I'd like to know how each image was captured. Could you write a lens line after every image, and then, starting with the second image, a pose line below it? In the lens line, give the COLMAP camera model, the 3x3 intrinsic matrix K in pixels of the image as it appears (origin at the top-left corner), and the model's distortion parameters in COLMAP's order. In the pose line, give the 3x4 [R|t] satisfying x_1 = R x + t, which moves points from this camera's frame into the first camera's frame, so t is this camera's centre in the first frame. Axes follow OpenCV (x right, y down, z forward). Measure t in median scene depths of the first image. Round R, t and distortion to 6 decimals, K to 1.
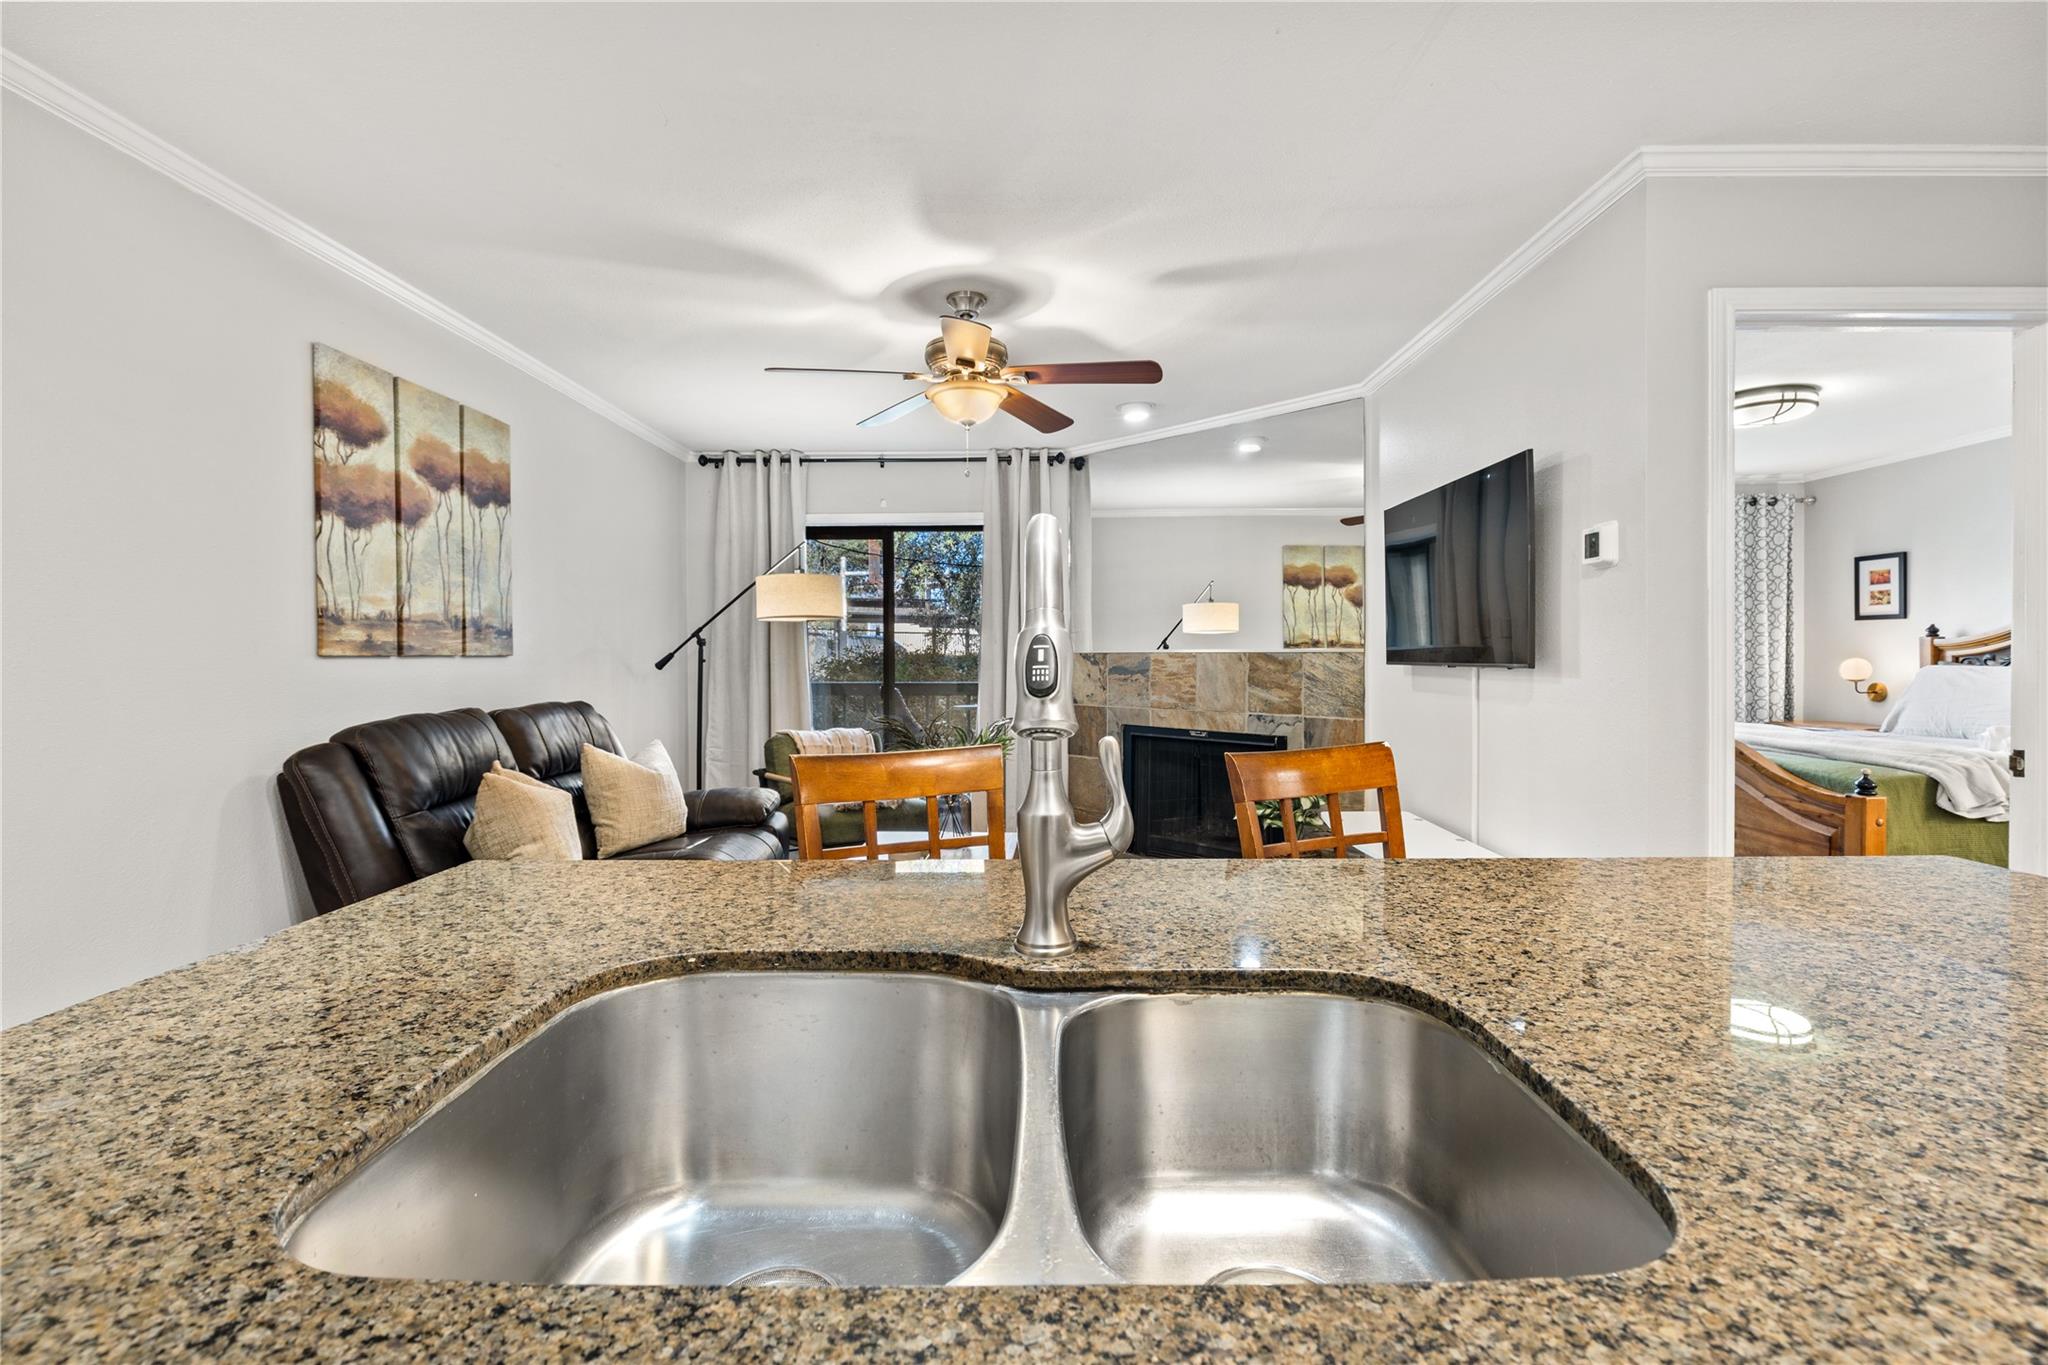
lens RADIAL K [[915.1, 0, 1039.9], [0, 915.1, 655.0], [0, 0, 1]] dist [-0.002191, -0.000306]
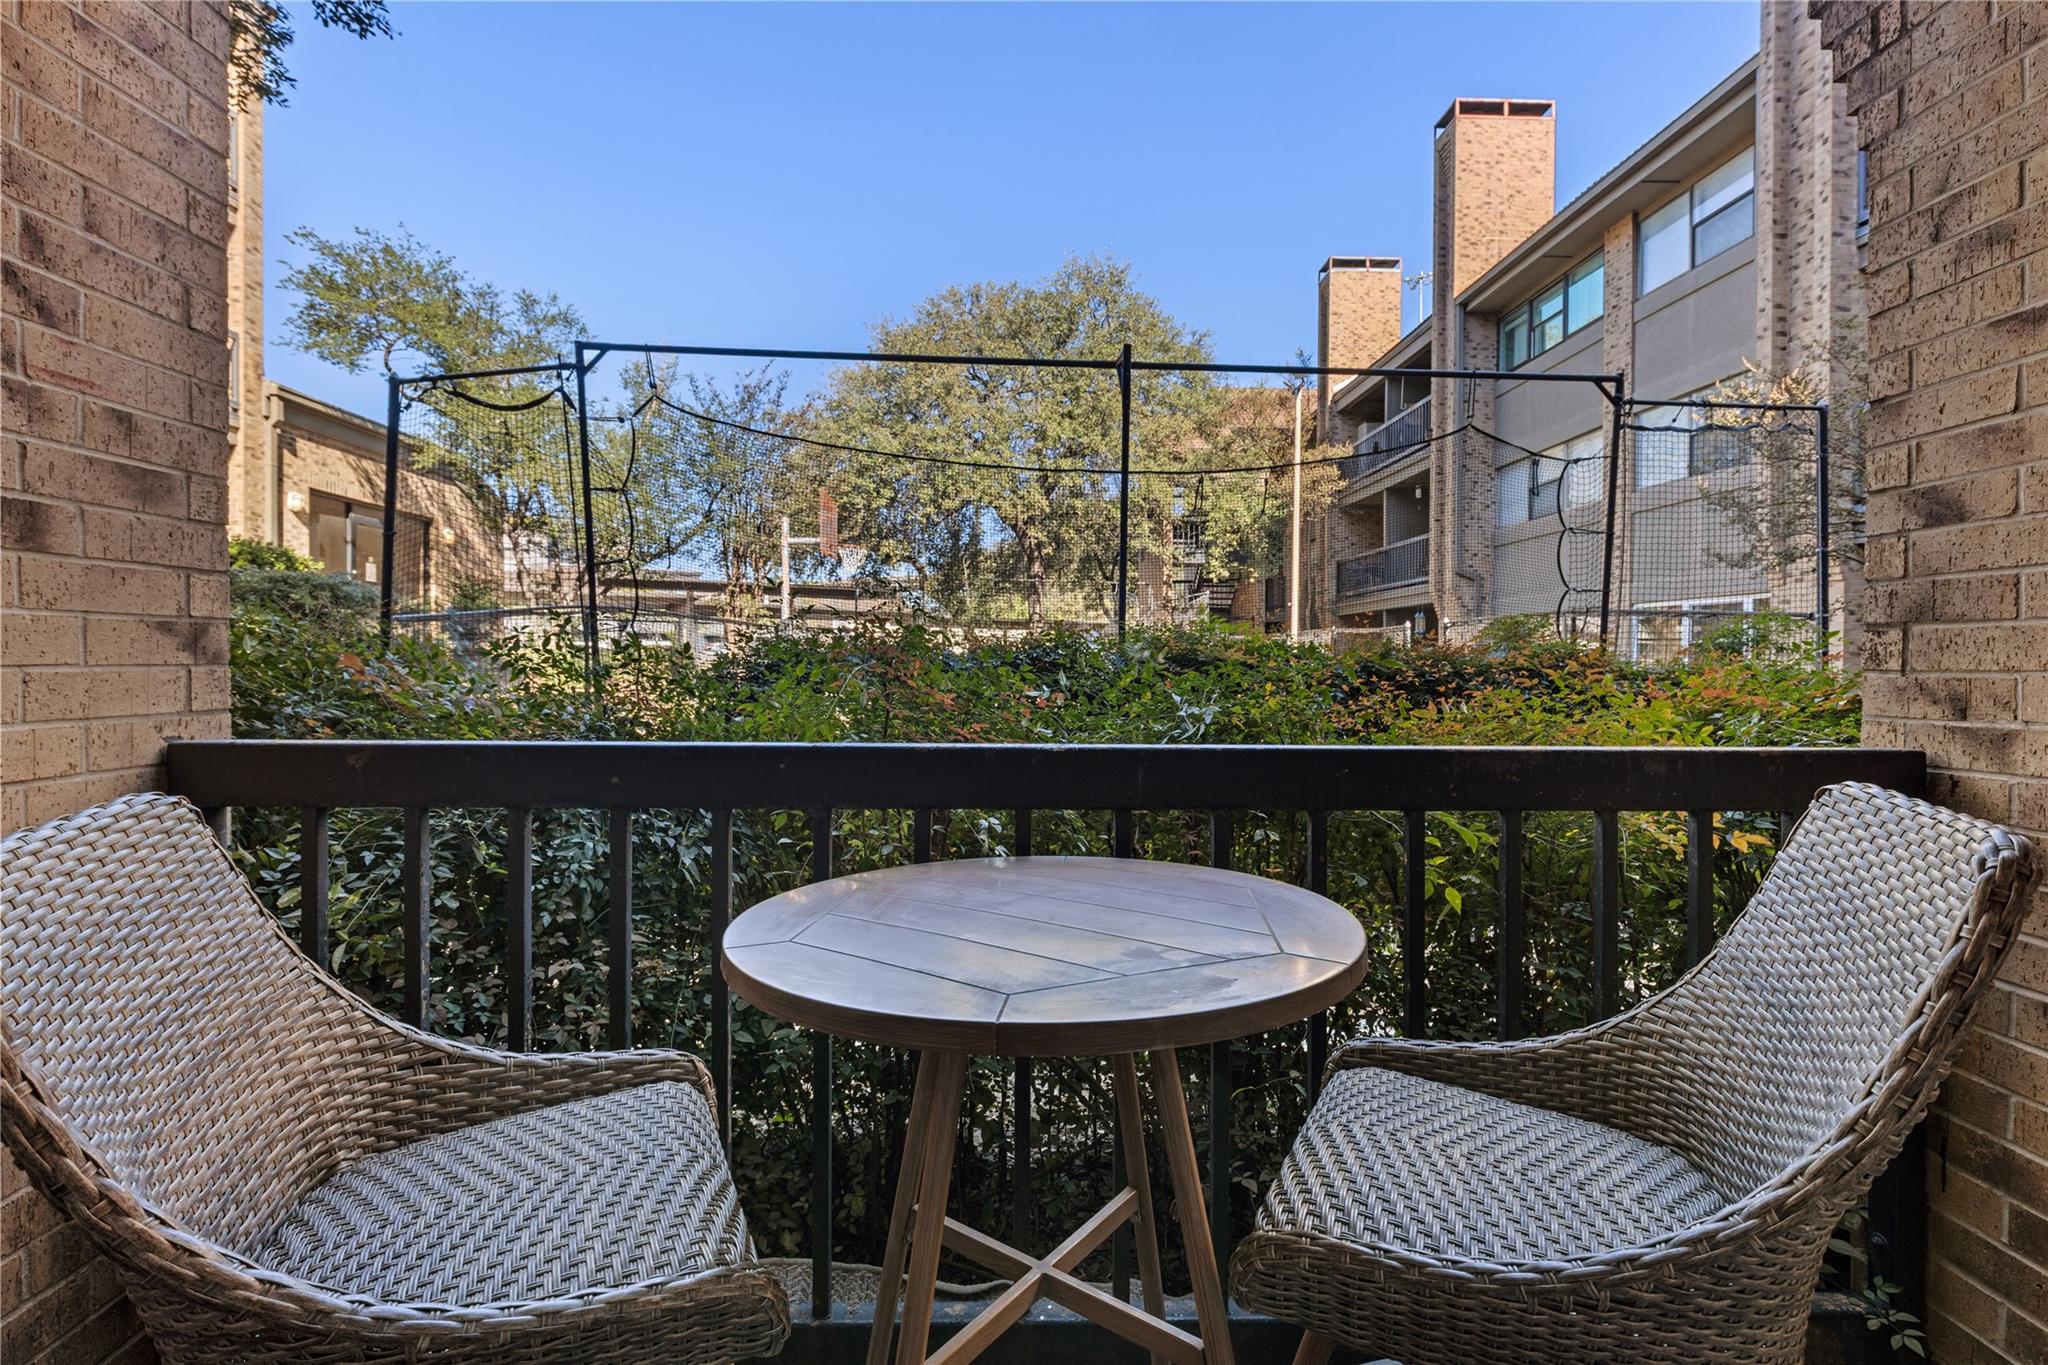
lens RADIAL K [[915.1, 0, 1028.0], [0, 915.1, 671.9], [0, 0, 1]] dist [-0.002191, -0.000306]
pose [[0.999817, 0.004948, 0.018463, -0.176724], [-0.005201, 0.999893, 0.013688, 0.017298], [-0.018394, -0.013781, 0.999736, 1.335119]]
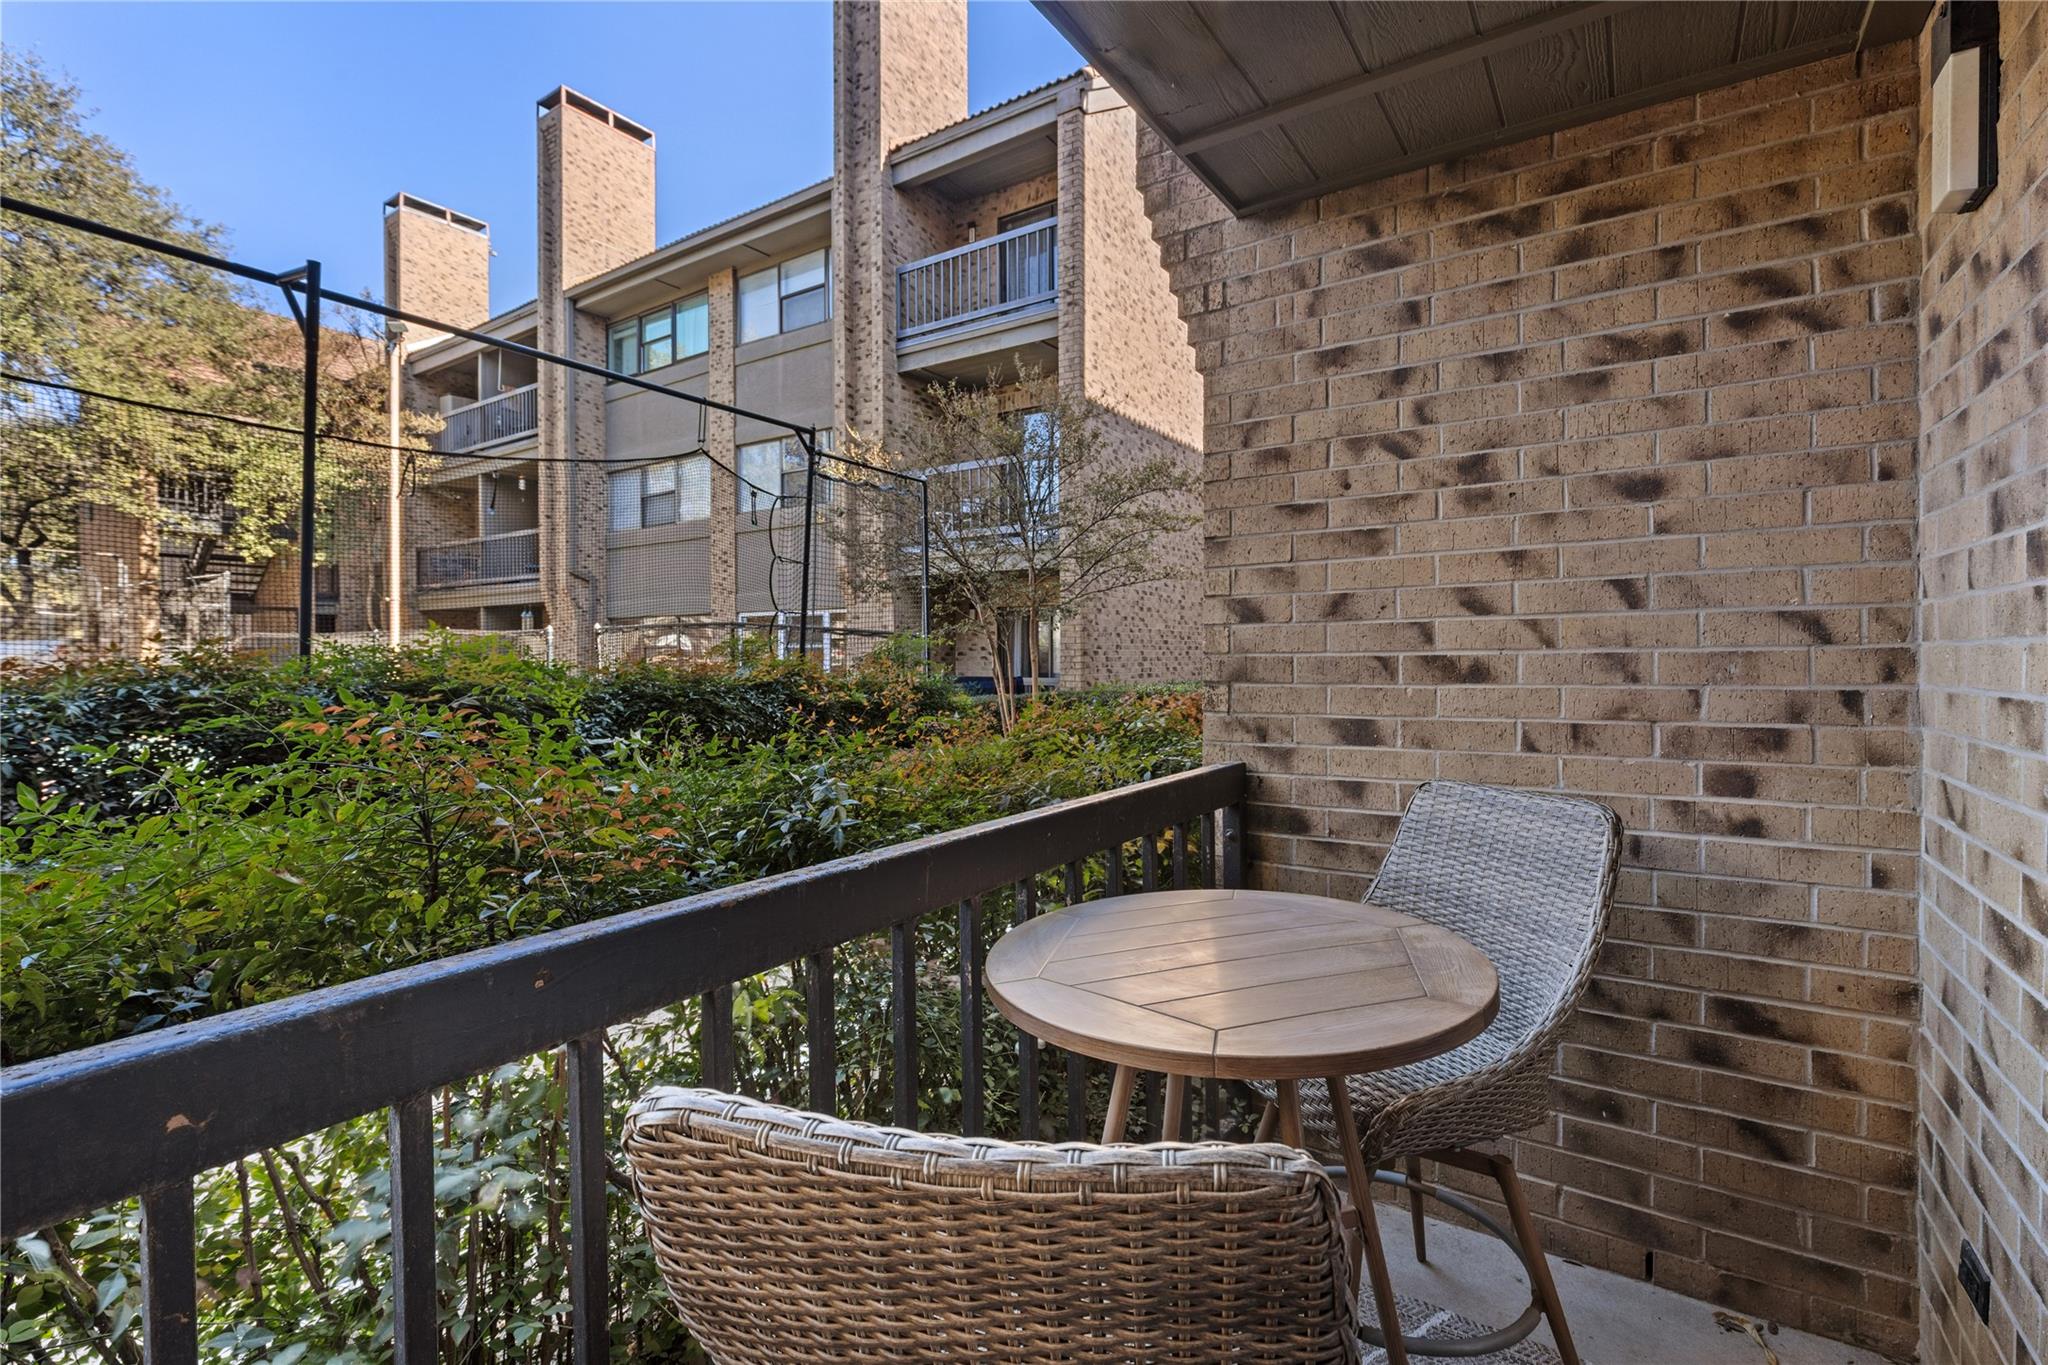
lens RADIAL K [[915.1, 0, 1030.7], [0, 915.1, 672.5], [0, 0, 1]] dist [-0.002191, -0.000306]
pose [[0.565691, -0.017195, 0.824438, -0.369895], [0.002432, 0.999813, 0.019184, -0.016504], [-0.824614, -0.008847, 0.565627, 1.469885]]
